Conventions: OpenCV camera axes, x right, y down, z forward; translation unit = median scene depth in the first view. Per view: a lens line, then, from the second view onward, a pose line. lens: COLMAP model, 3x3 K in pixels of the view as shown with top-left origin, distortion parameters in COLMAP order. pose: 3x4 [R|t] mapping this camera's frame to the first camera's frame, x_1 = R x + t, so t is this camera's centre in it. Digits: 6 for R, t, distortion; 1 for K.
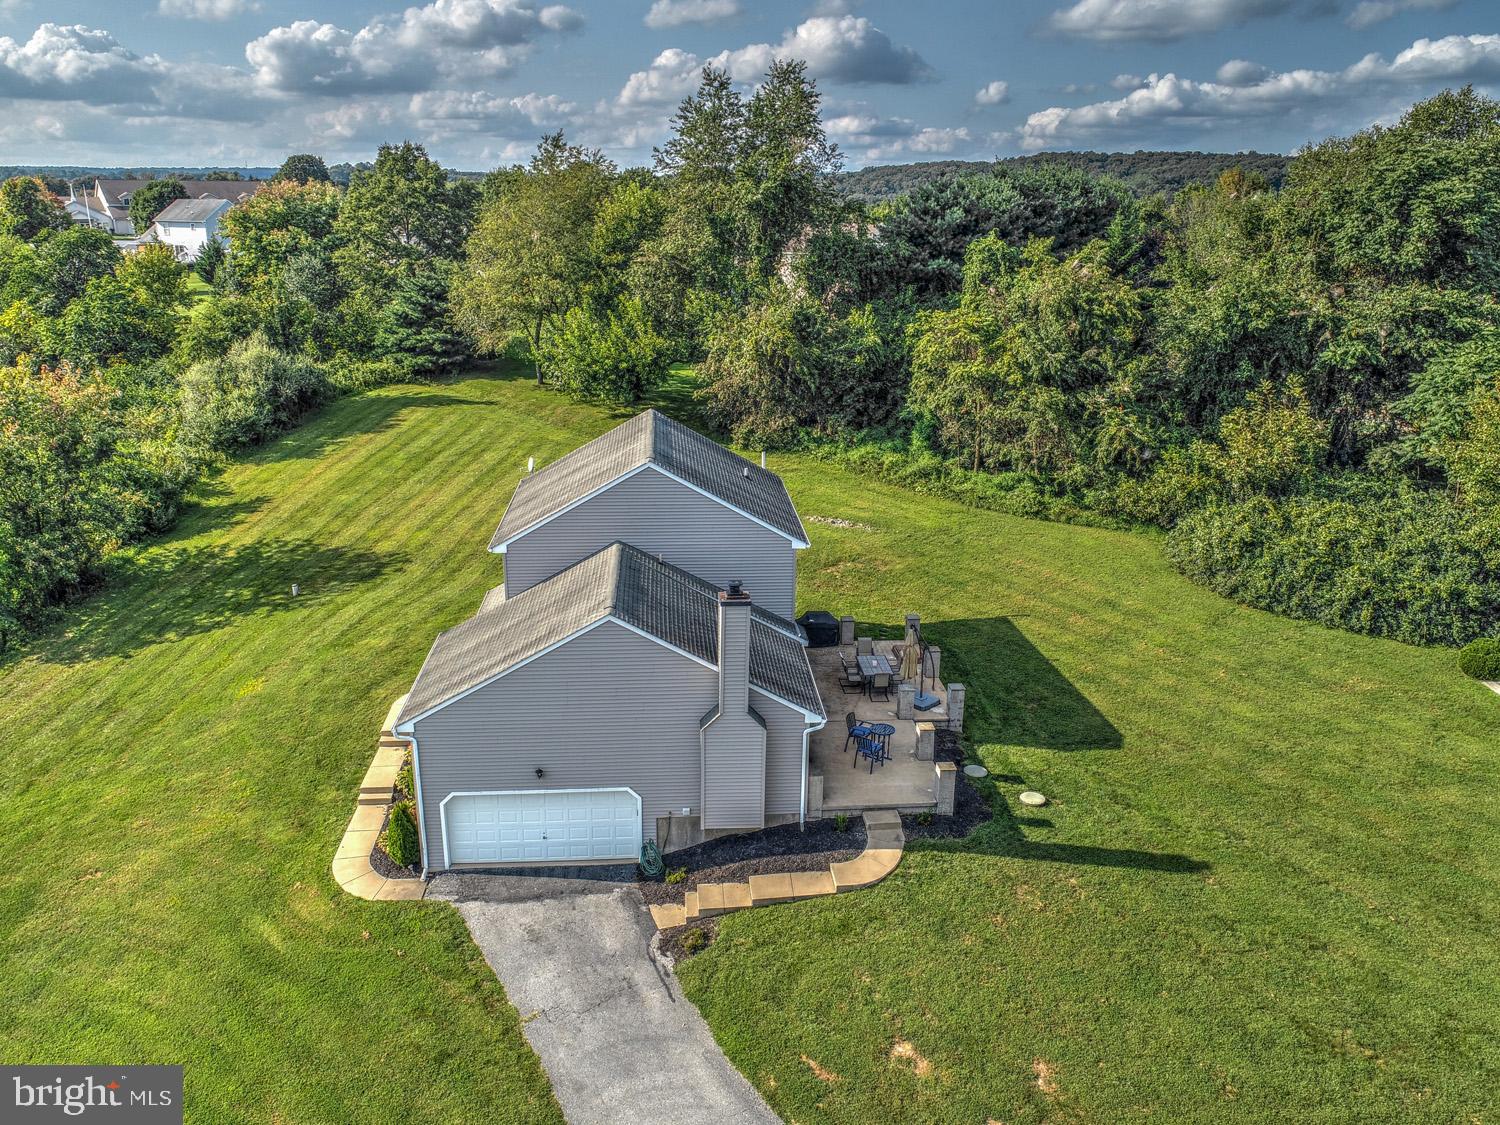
lens RADIAL K [[1127.1, 0, 747.5], [0, 1127.1, 567.8], [0, 0, 1]] dist [-0.001602, -0.004529]
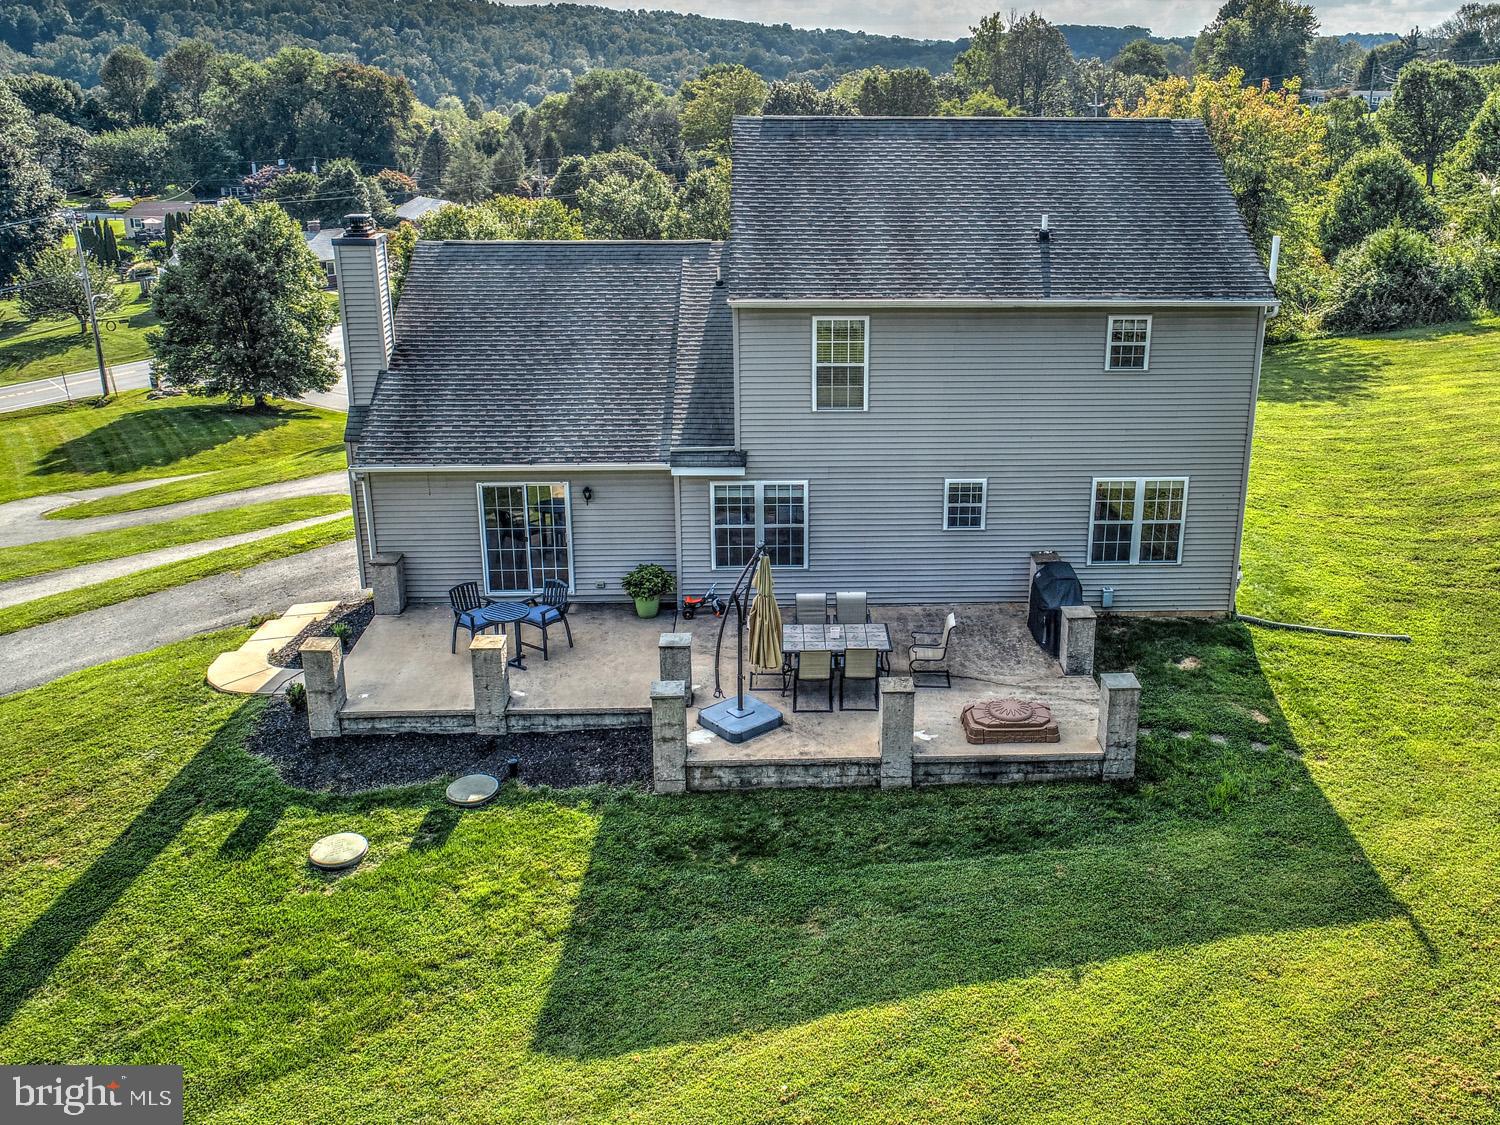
lens RADIAL K [[1329.9, 0, 820.5], [0, 1329.9, 491.3], [0, 0, 1]] dist [-0.006274, 0.003223]
pose [[-0.030878, 0.300266, -0.953356, 0.551648], [-0.317442, 0.901483, 0.294210, -0.111661], [0.947775, 0.311720, 0.067482, 0.851032]]
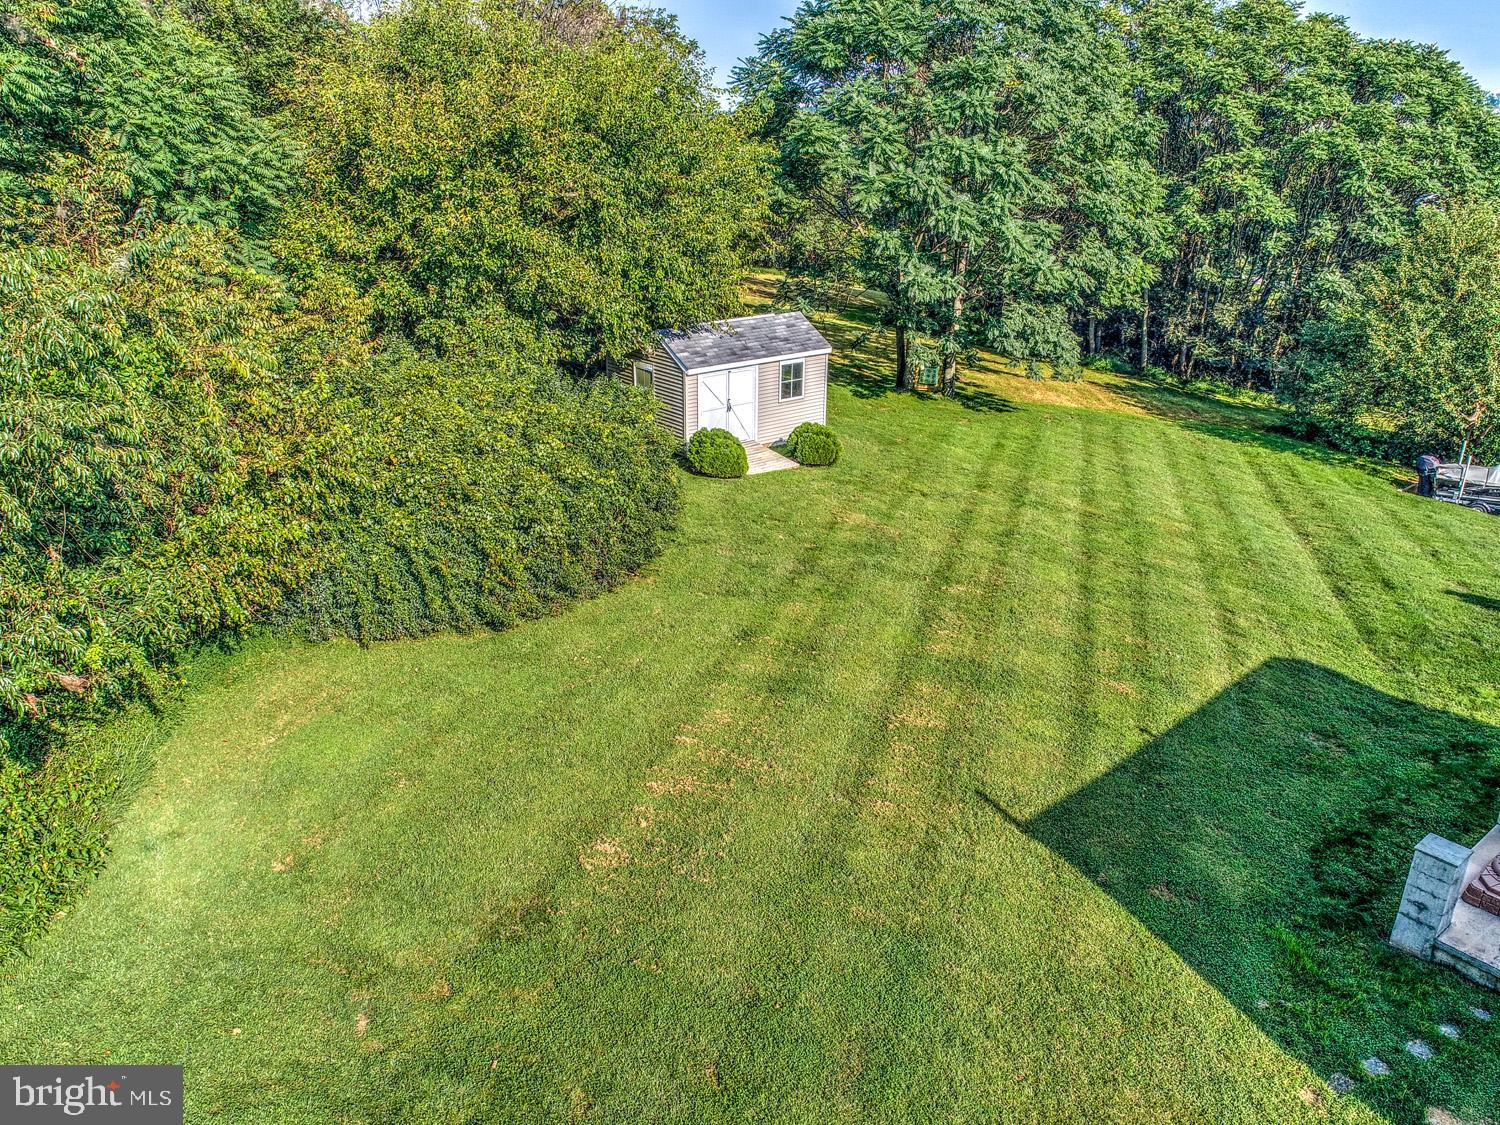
lens RADIAL K [[1127.1, 0, 747.5], [0, 1127.1, 567.8], [0, 0, 1]] dist [-0.001602, -0.004529]
pose [[-0.569475, -0.311708, 0.760616, 0.044375], [0.244679, 0.819092, 0.518864, -0.225731], [-0.784749, 0.481587, -0.390184, 1.227608]]
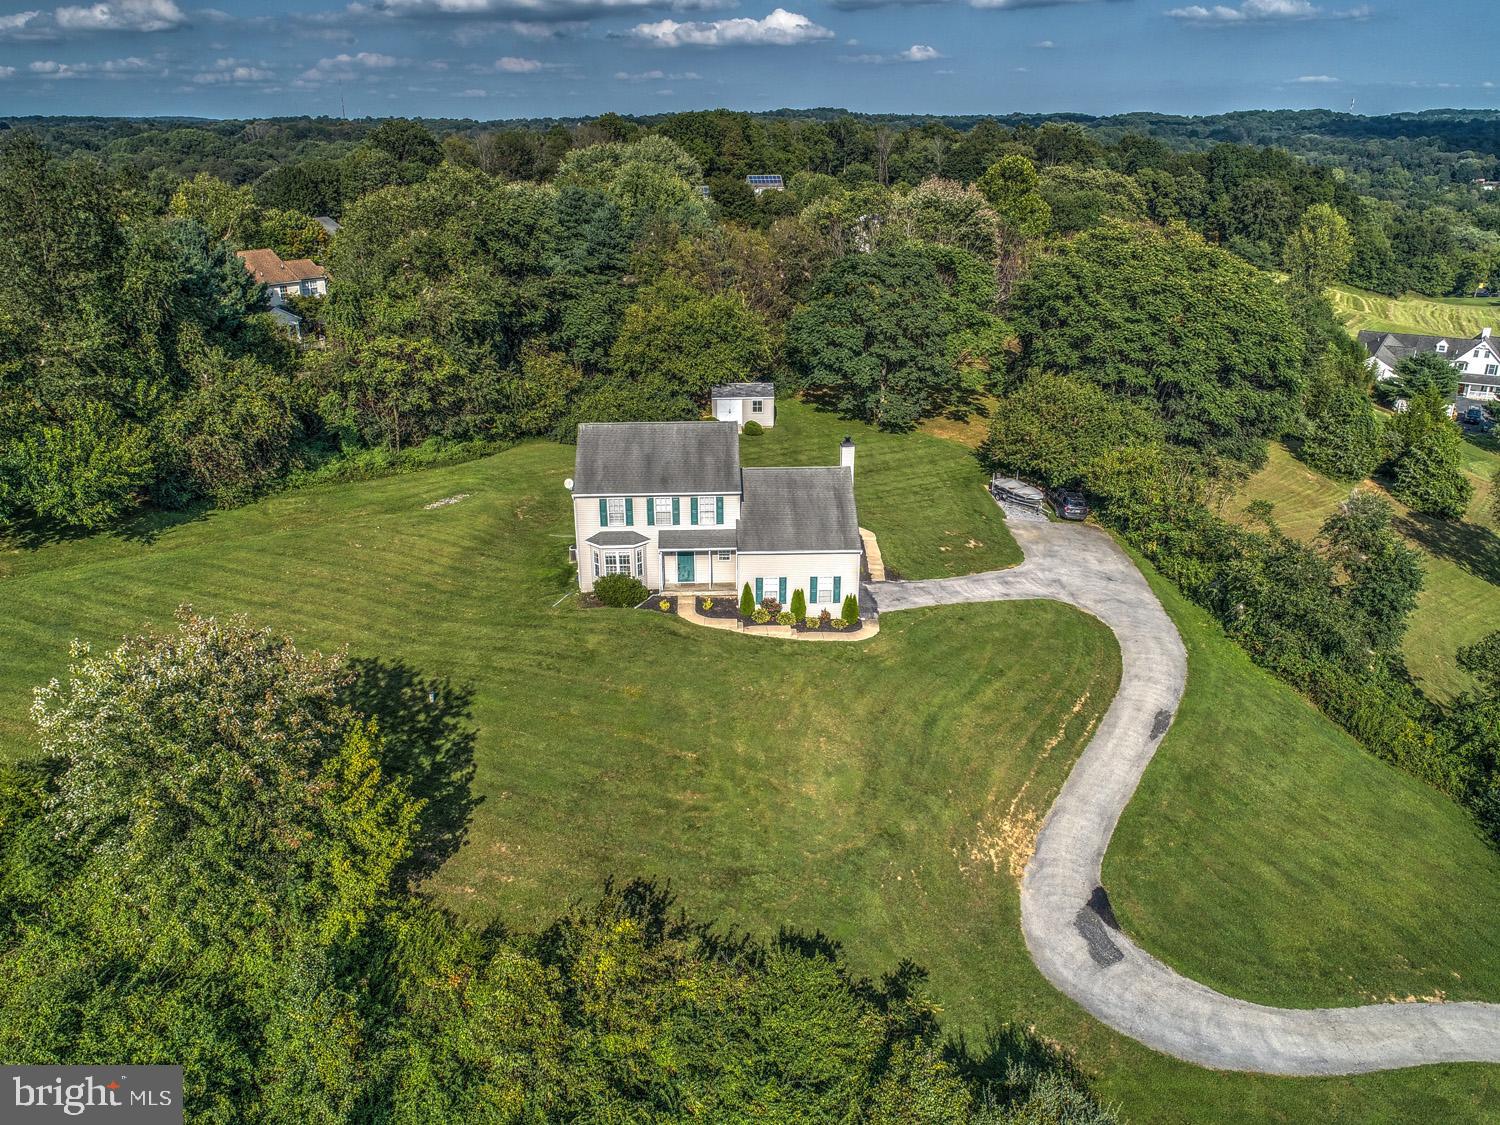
lens RADIAL K [[1127.1, 0, 747.5], [0, 1127.1, 567.8], [0, 0, 1]] dist [-0.001602, -0.004529]
pose [[0.031734, -0.372873, 0.927340, -1.554873], [0.314282, 0.884469, 0.344880, -0.420458], [-0.948799, 0.280501, 0.145255, 0.623841]]
